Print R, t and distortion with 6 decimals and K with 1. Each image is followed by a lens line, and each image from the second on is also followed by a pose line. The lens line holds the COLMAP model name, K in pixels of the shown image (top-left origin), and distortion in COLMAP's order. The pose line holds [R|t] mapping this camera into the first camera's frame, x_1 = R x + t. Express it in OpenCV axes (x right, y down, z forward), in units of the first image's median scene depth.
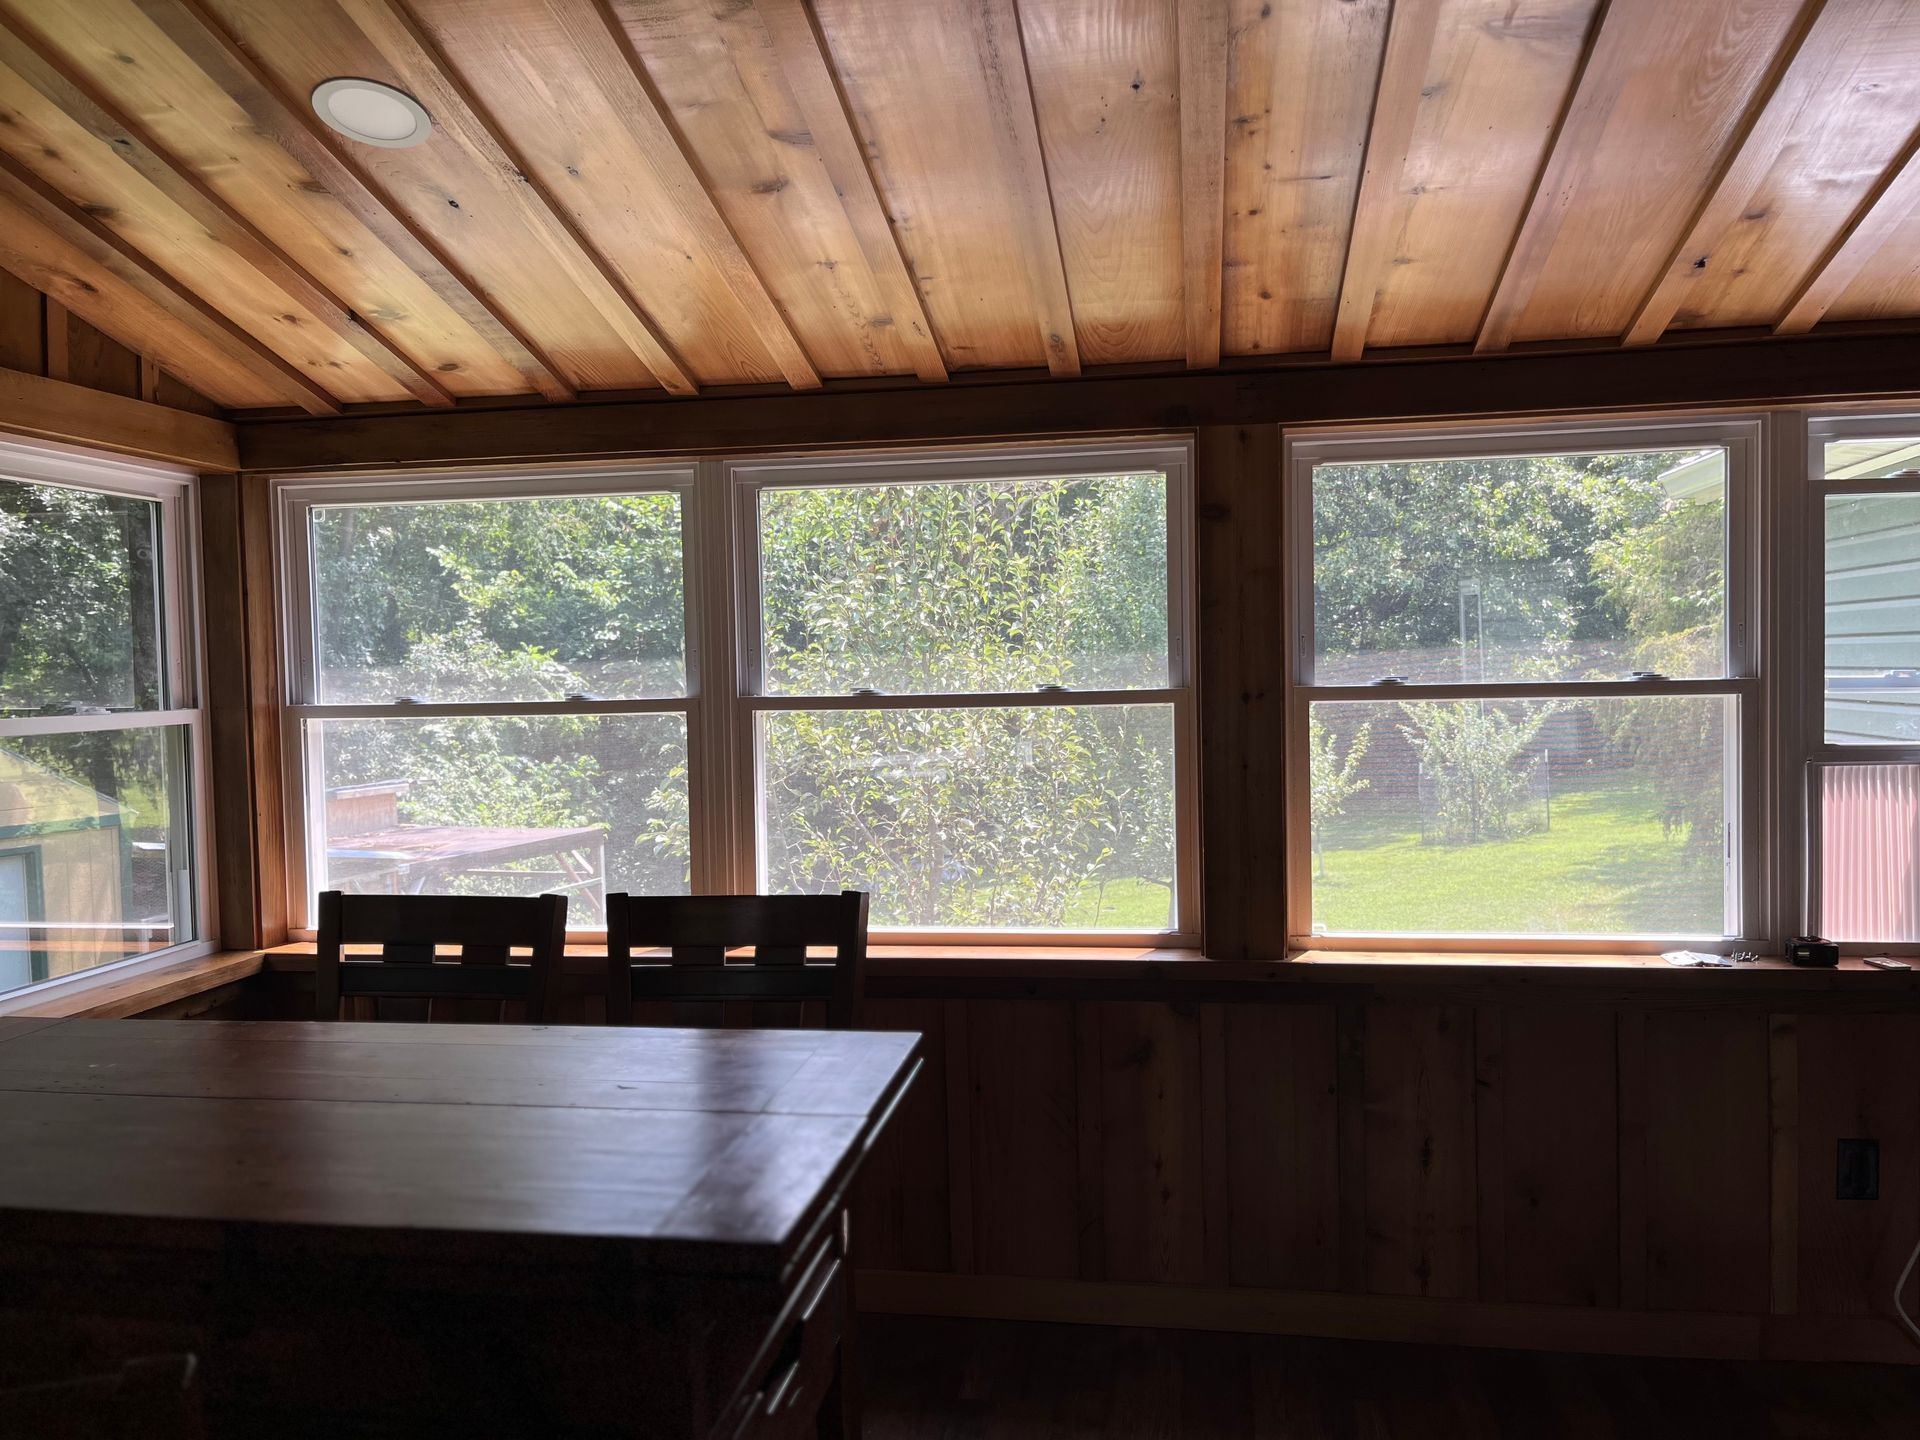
lens RADIAL K [[1452.5, 0, 960.1], [0, 1452.5, 720.3], [0, 0, 1]] dist [0.061728, -0.088535]
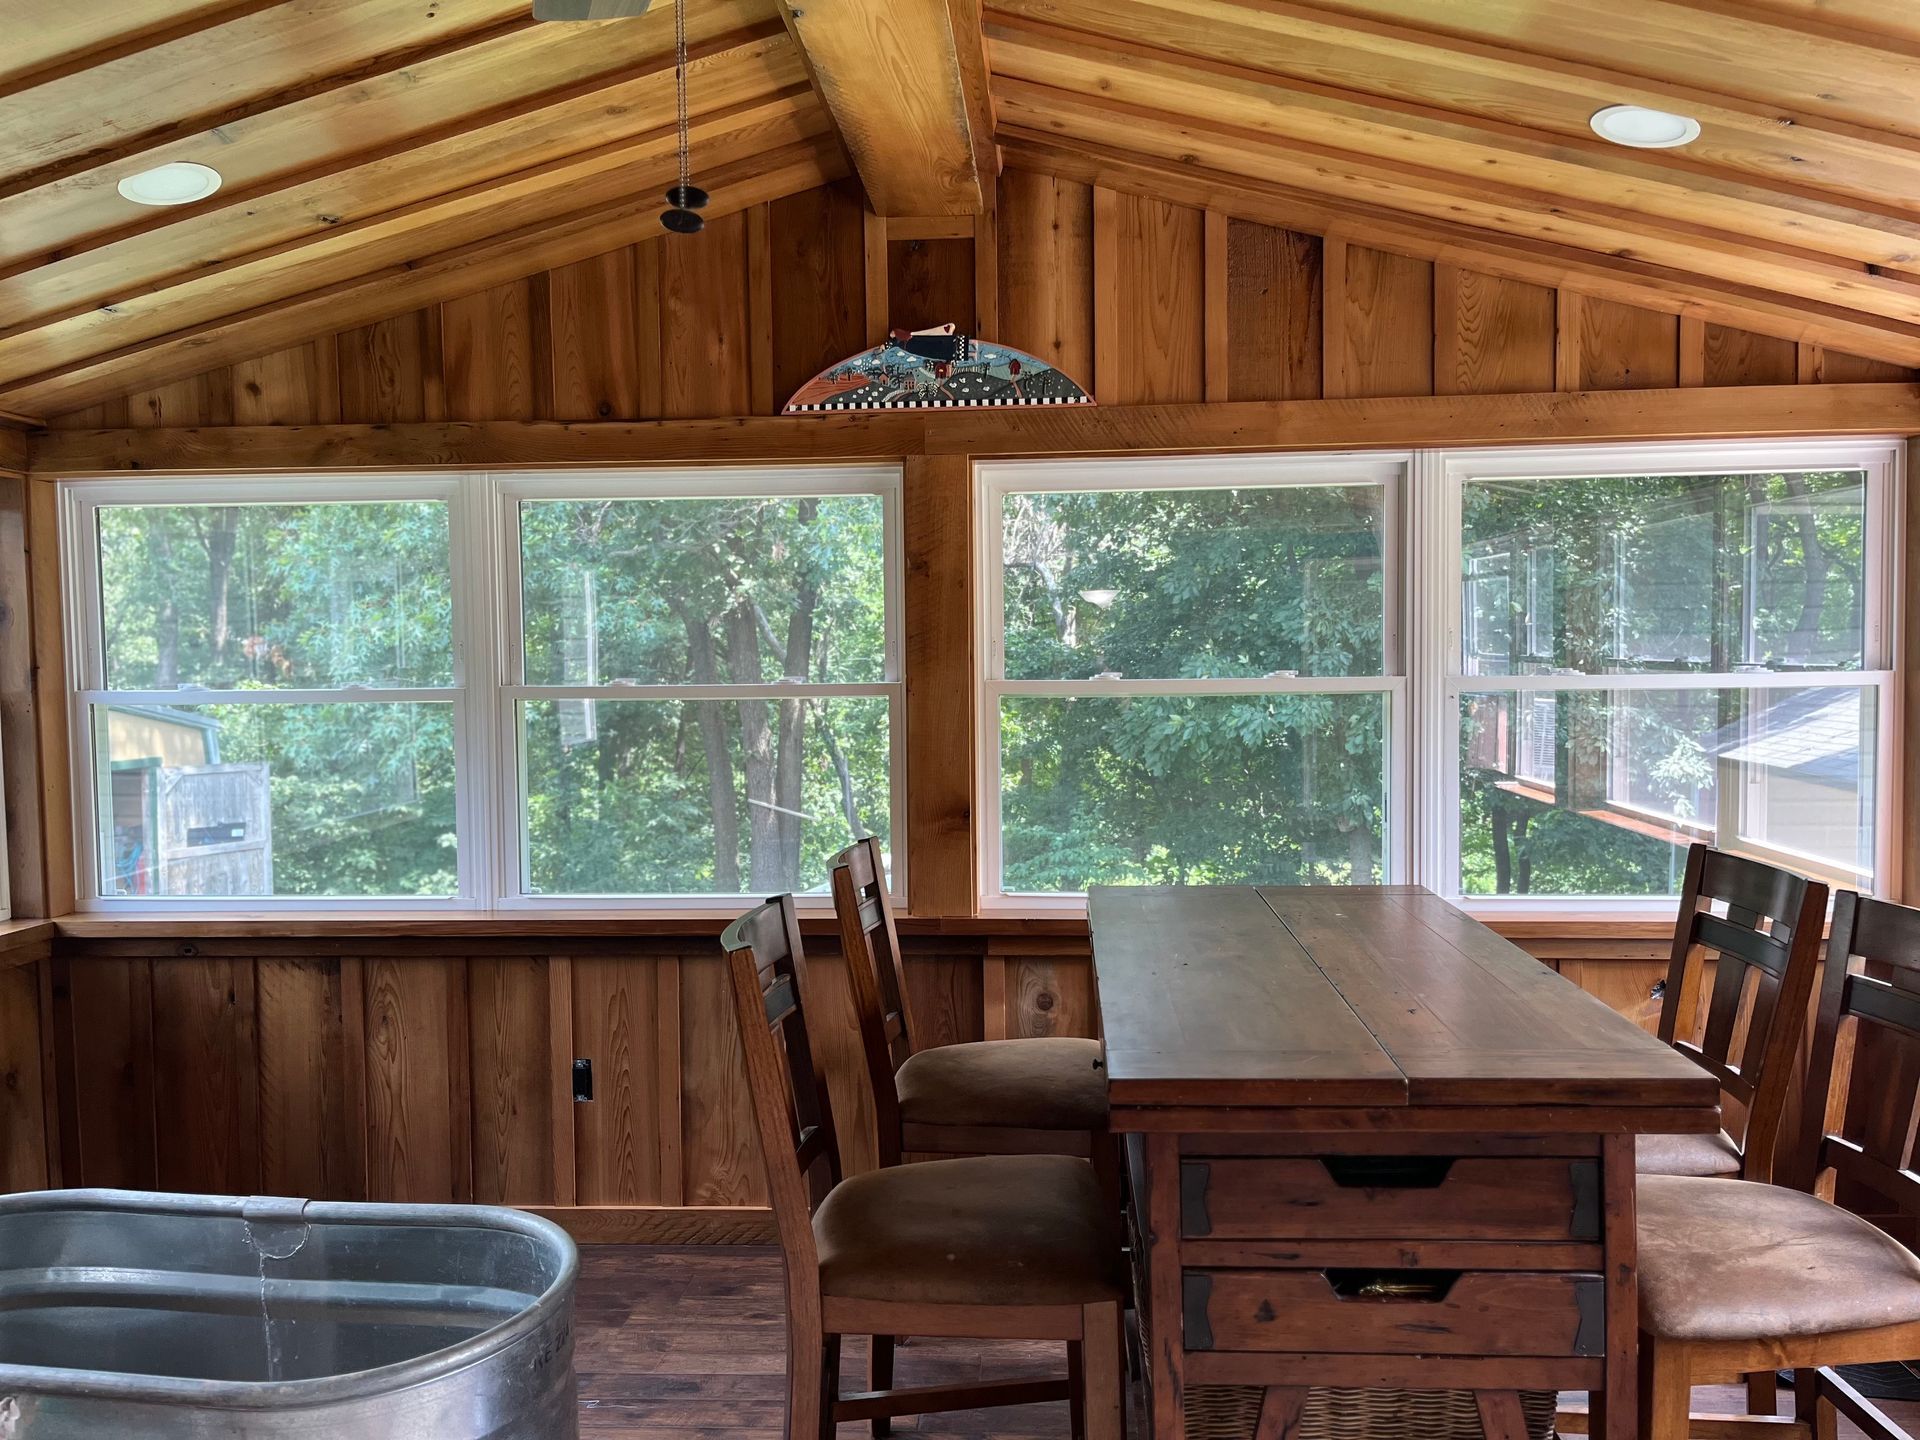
lens RADIAL K [[1452.5, 0, 971.7], [0, 1452.5, 721.6], [0, 0, 1]] dist [0.061728, -0.088535]
pose [[0.087257, 0.064620, -0.994088, 0.439867], [-0.025358, 0.997715, 0.062630, -0.020236], [0.995863, 0.019743, 0.088696, 0.278814]]
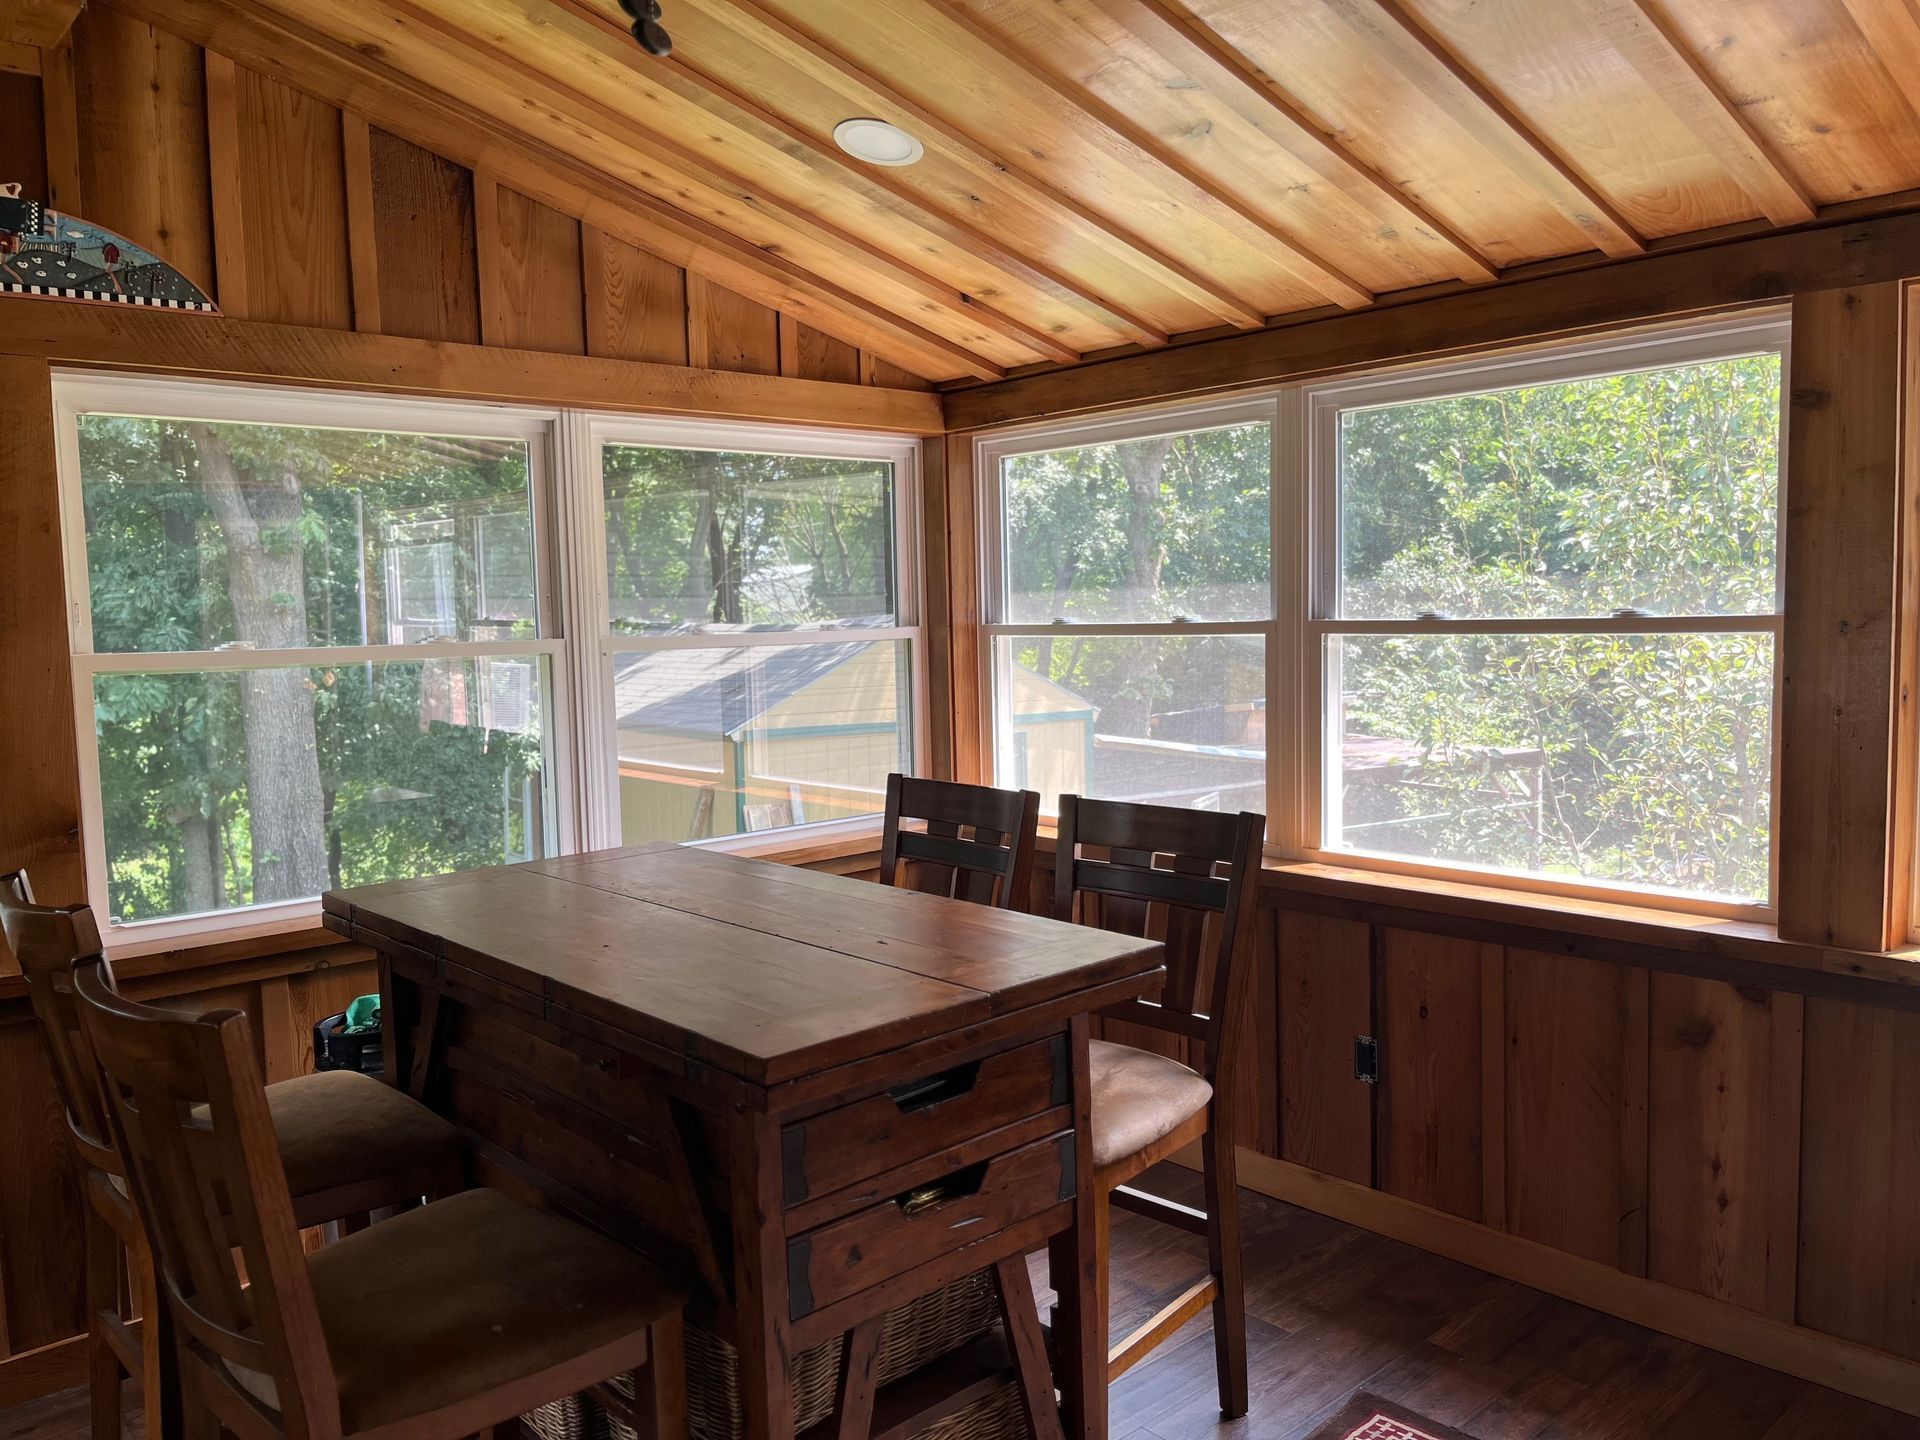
lens RADIAL K [[1452.5, 0, 962.8], [0, 1452.5, 720.5], [0, 0, 1]] dist [0.061728, -0.088535]
pose [[0.781133, 0.051809, -0.622212, 0.291319], [-0.015123, 0.997829, 0.064098, -0.007815], [0.624182, -0.040659, 0.780220, 0.048760]]
